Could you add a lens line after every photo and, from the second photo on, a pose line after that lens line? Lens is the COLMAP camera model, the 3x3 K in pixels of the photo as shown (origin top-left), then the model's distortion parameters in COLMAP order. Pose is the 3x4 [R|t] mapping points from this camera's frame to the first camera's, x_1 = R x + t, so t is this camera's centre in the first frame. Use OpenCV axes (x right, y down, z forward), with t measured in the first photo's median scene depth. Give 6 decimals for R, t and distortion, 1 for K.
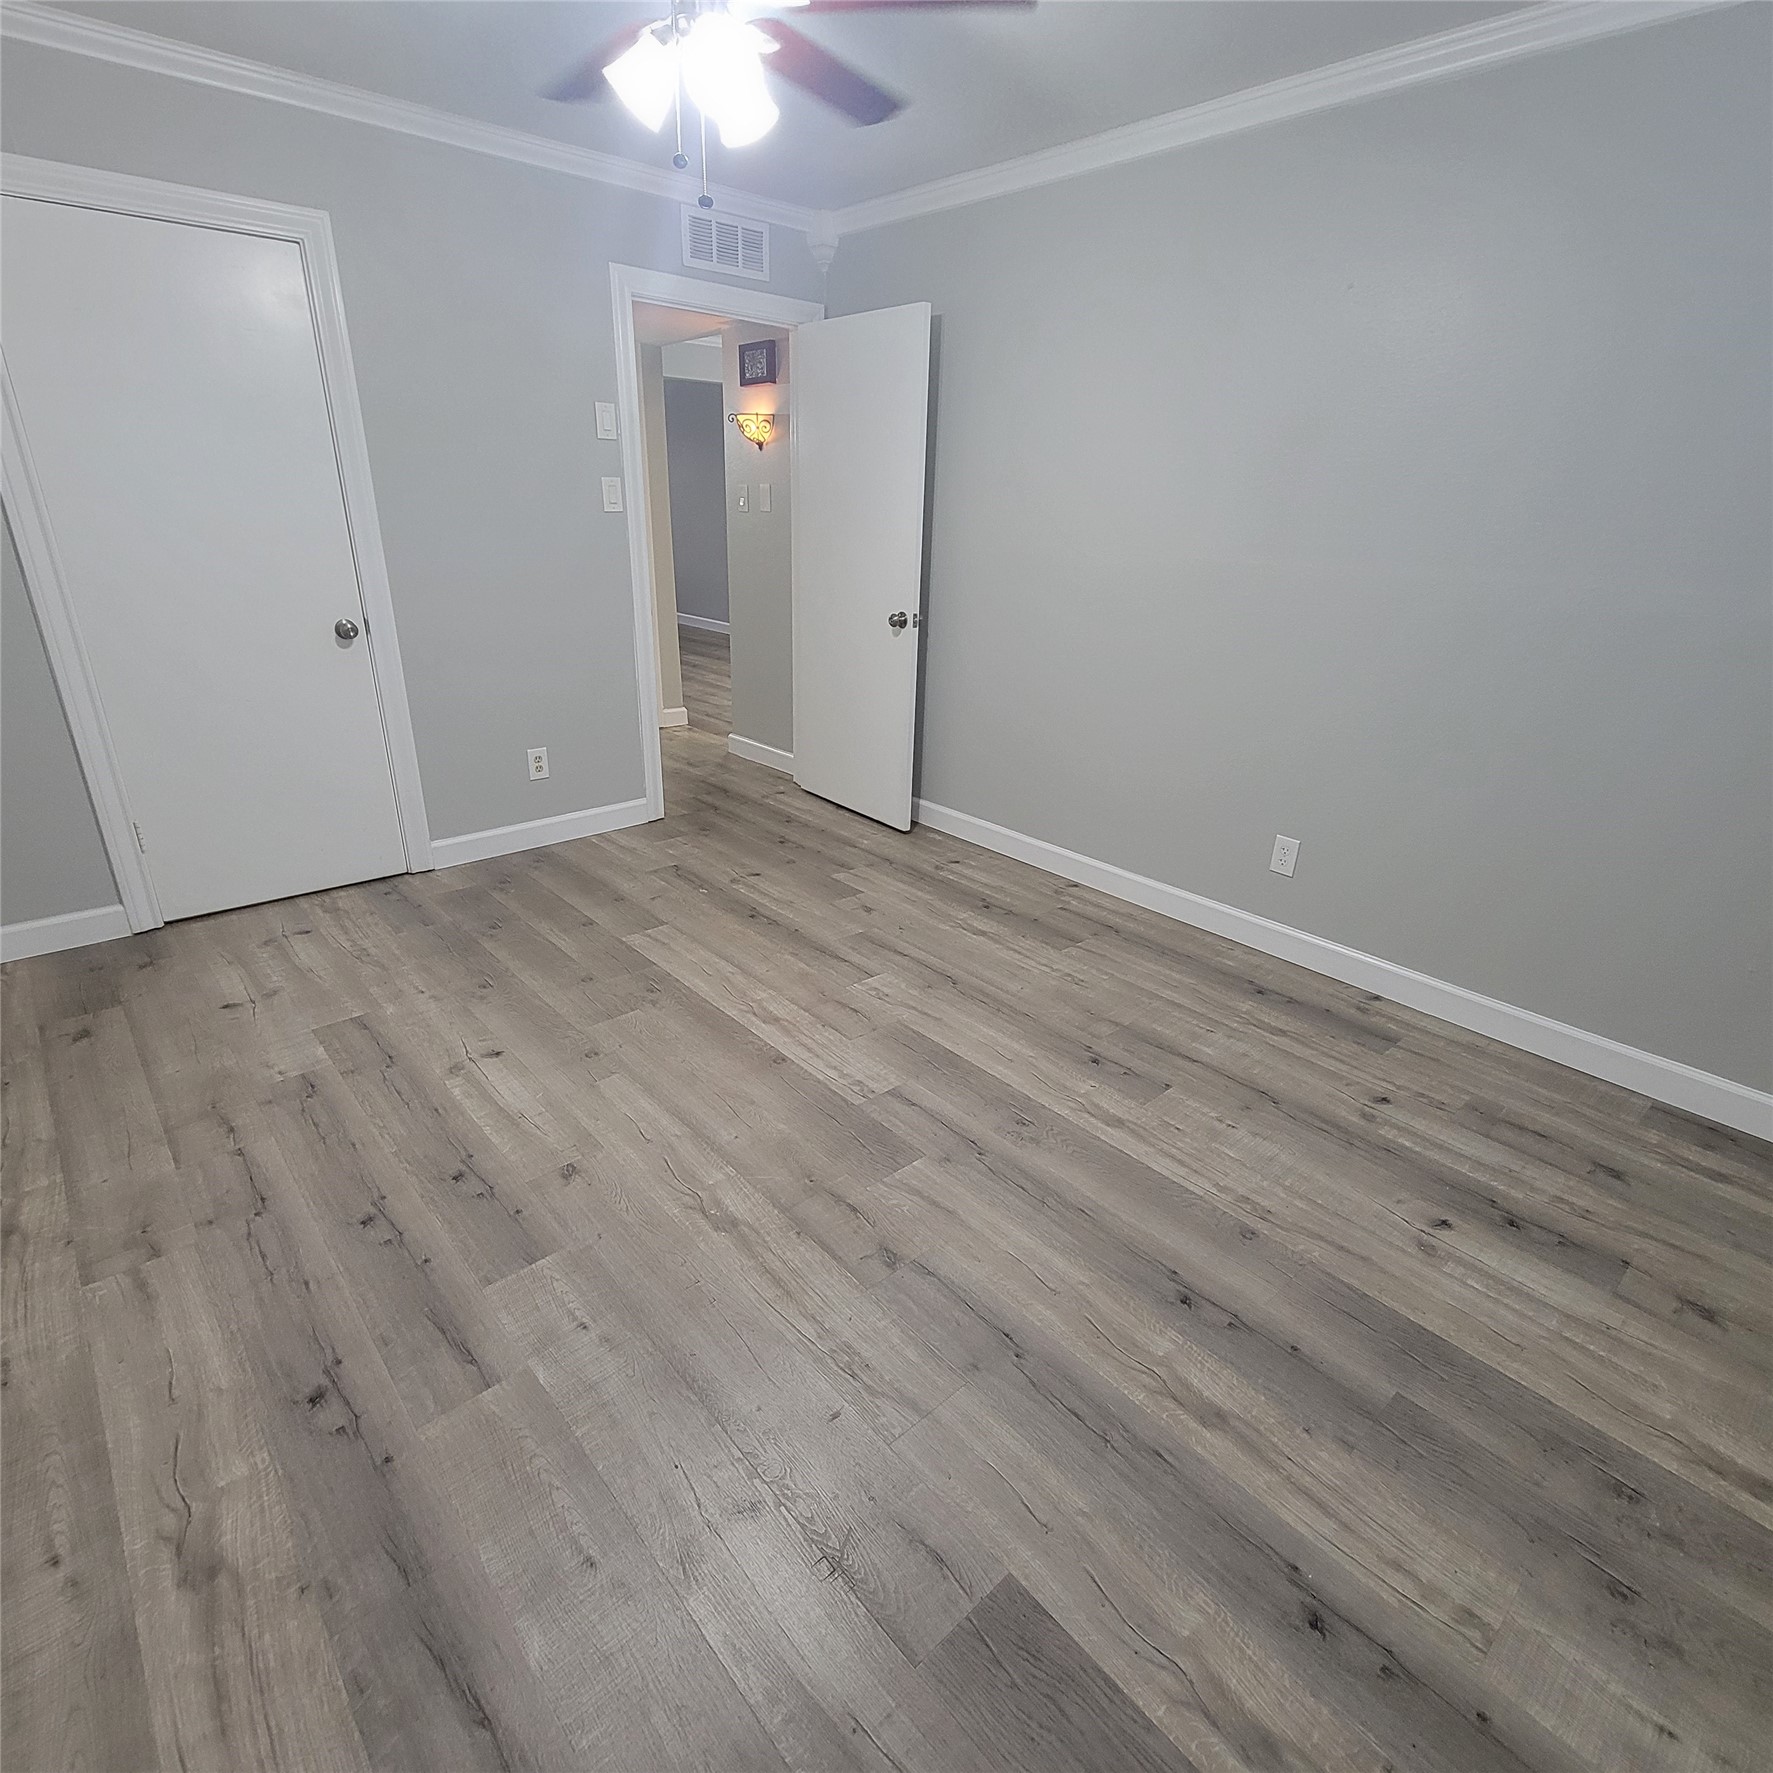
lens RADIAL K [[961.0, 0, 893.7], [0, 961.0, 892.8], [0, 0, 1]] dist [0.002318, -0.001622]
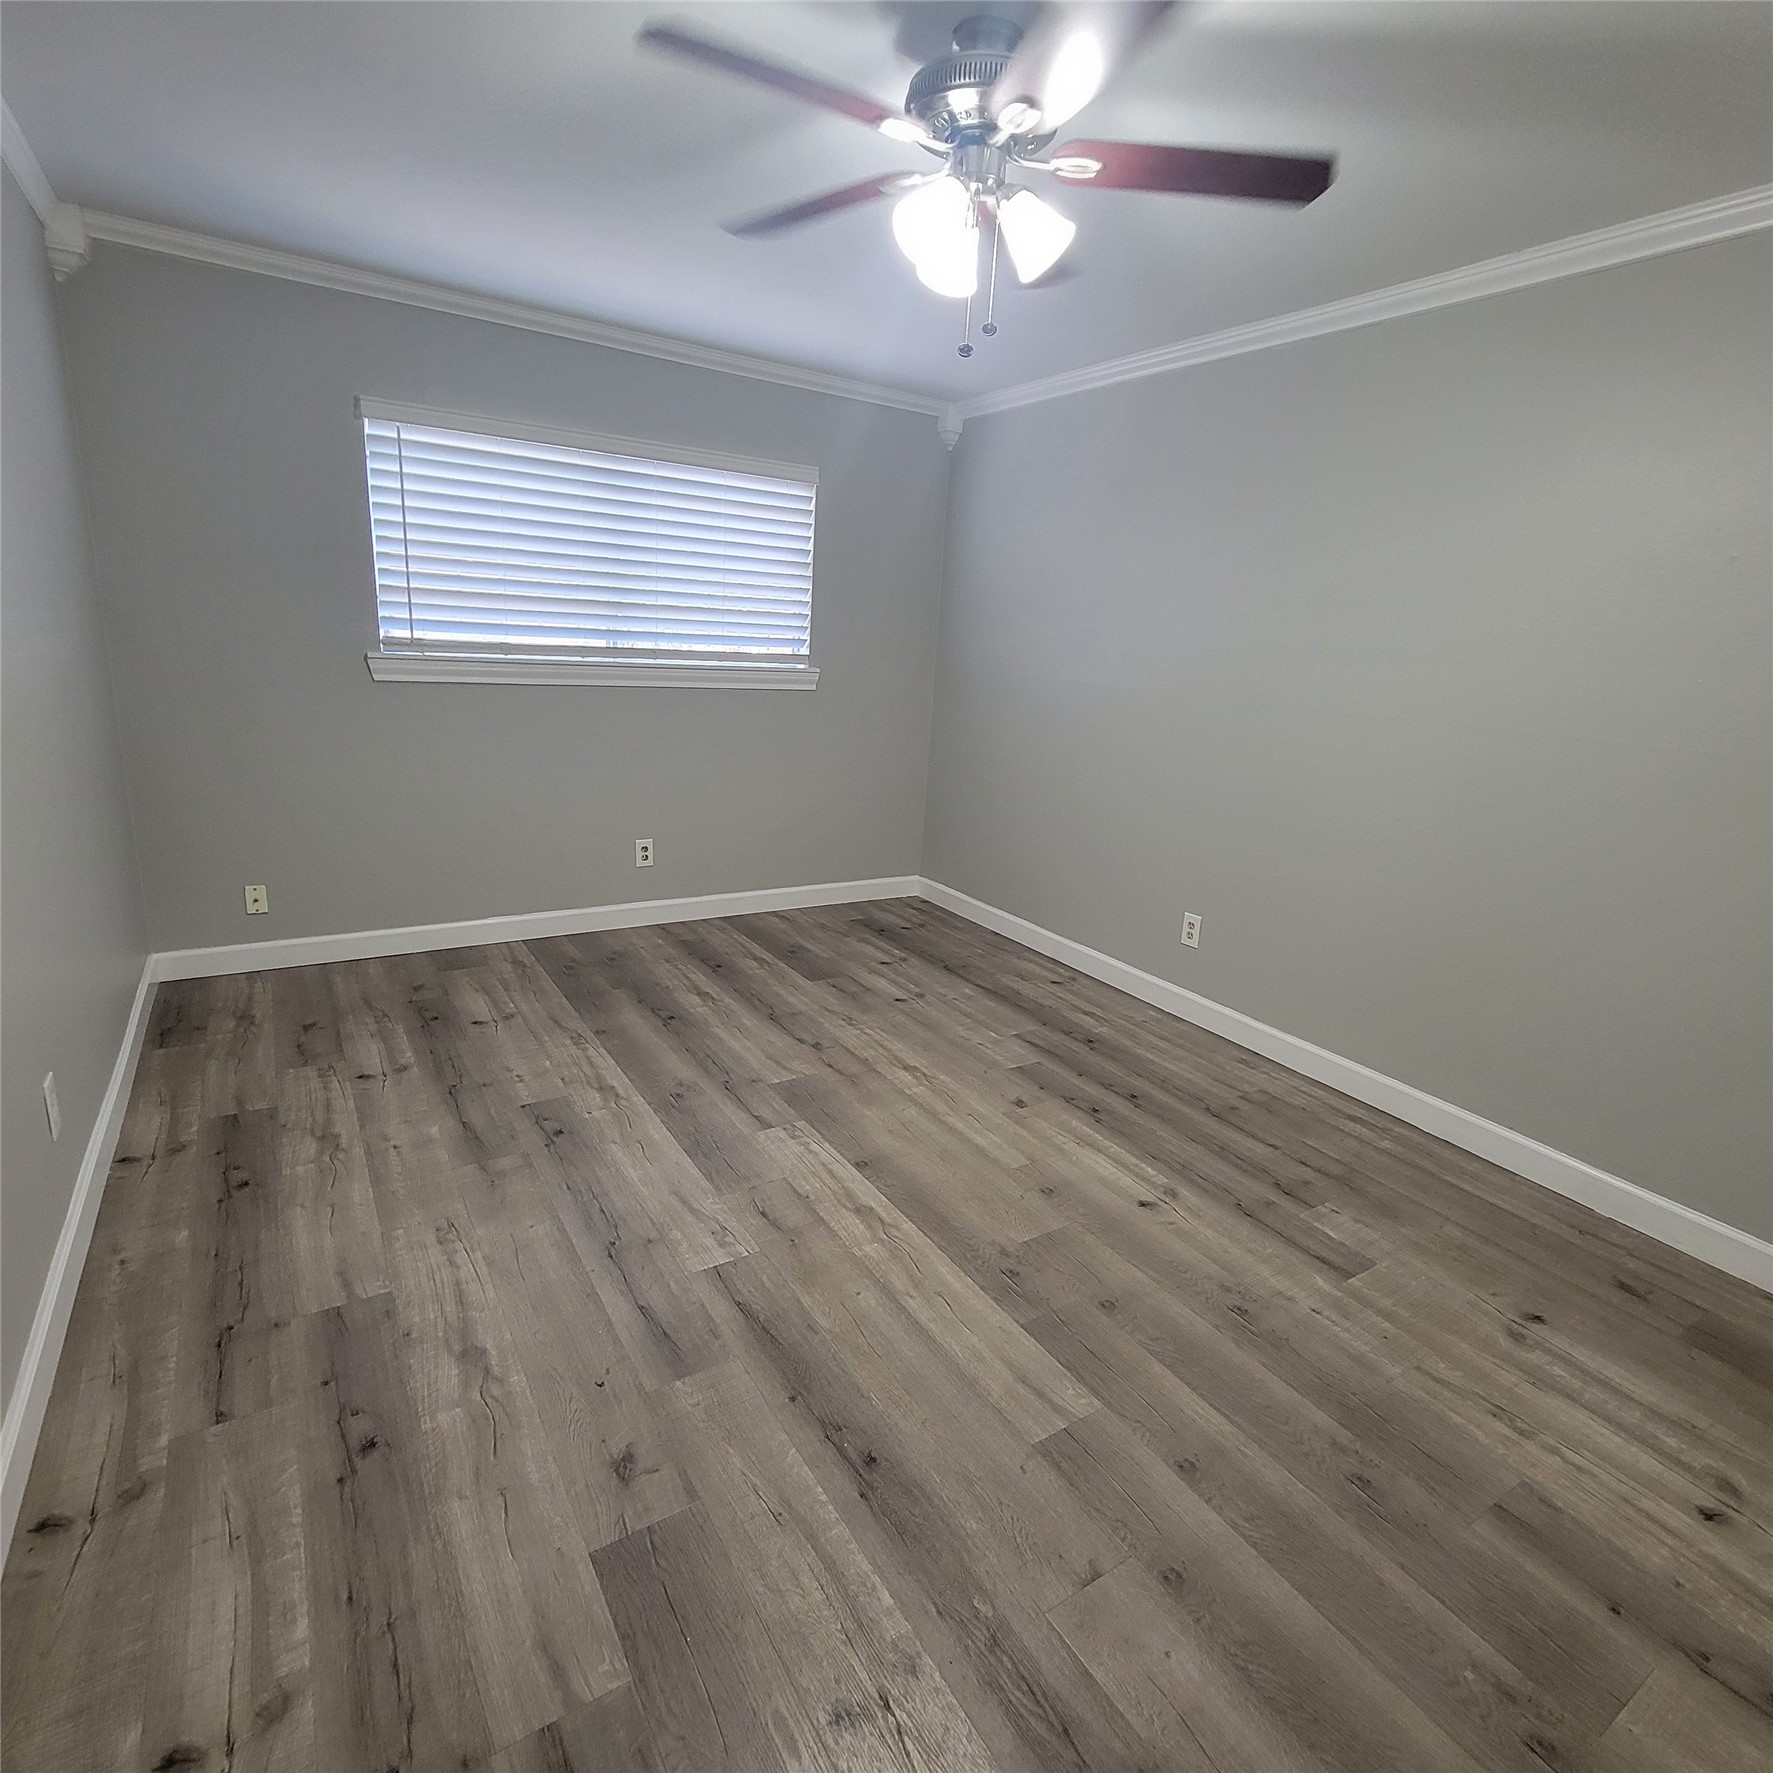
lens RADIAL K [[961.0, 0, 893.7], [0, 961.0, 892.8], [0, 0, 1]] dist [0.002318, -0.001622]
pose [[-0.982863, -0.128899, 0.131778, -0.258459], [-0.021831, 0.791235, 0.611122, -0.701582], [-0.183040, 0.597772, -0.780490, 1.676488]]
